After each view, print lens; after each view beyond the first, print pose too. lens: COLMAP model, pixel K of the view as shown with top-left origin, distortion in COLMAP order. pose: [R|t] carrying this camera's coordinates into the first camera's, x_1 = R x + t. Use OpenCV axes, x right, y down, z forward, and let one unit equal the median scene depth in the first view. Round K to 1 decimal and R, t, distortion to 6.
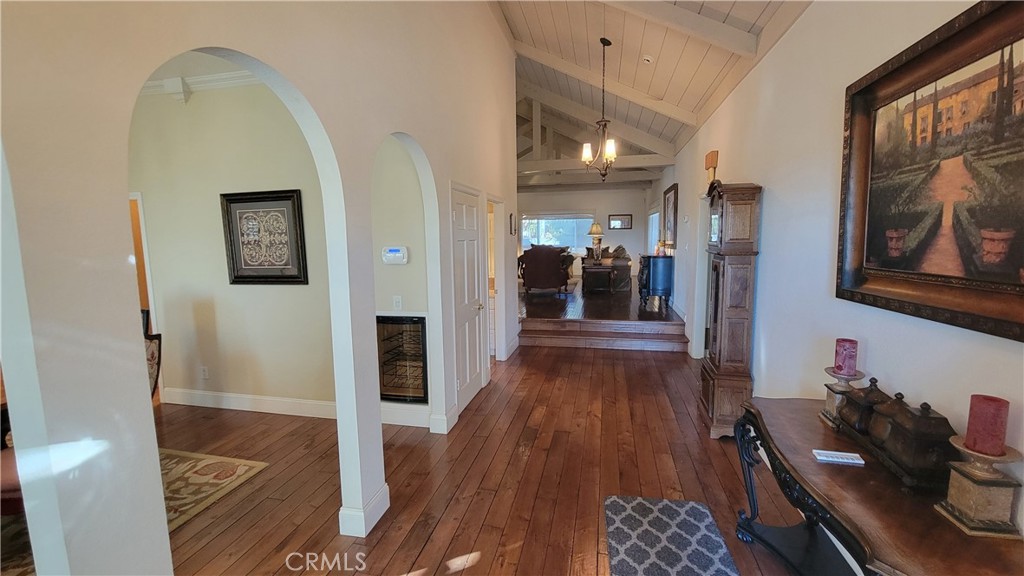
lens RADIAL K [[419.5, 0, 510.5], [0, 419.5, 284.4], [0, 0, 1]] dist [-0.002811, -0.000570]
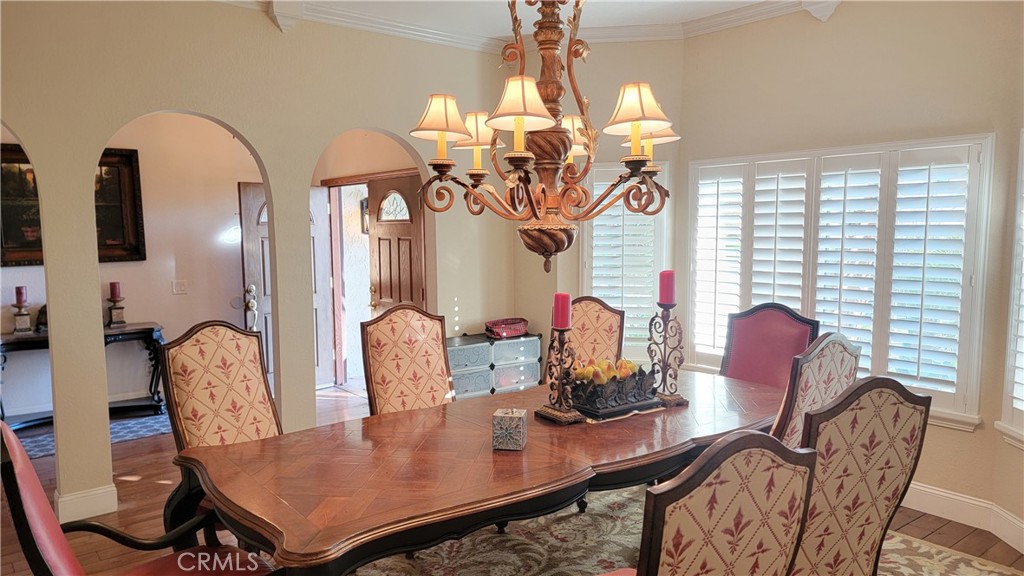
lens RADIAL K [[711.1, 0, 514.6], [0, 711.1, 308.2], [0, 0, 1]] dist [0.021298, -0.002310]
pose [[-0.770906, -0.051022, 0.634902, -3.096730], [0.084082, 0.979912, 0.180842, -0.175286], [-0.631375, 0.192796, -0.751129, 2.189154]]
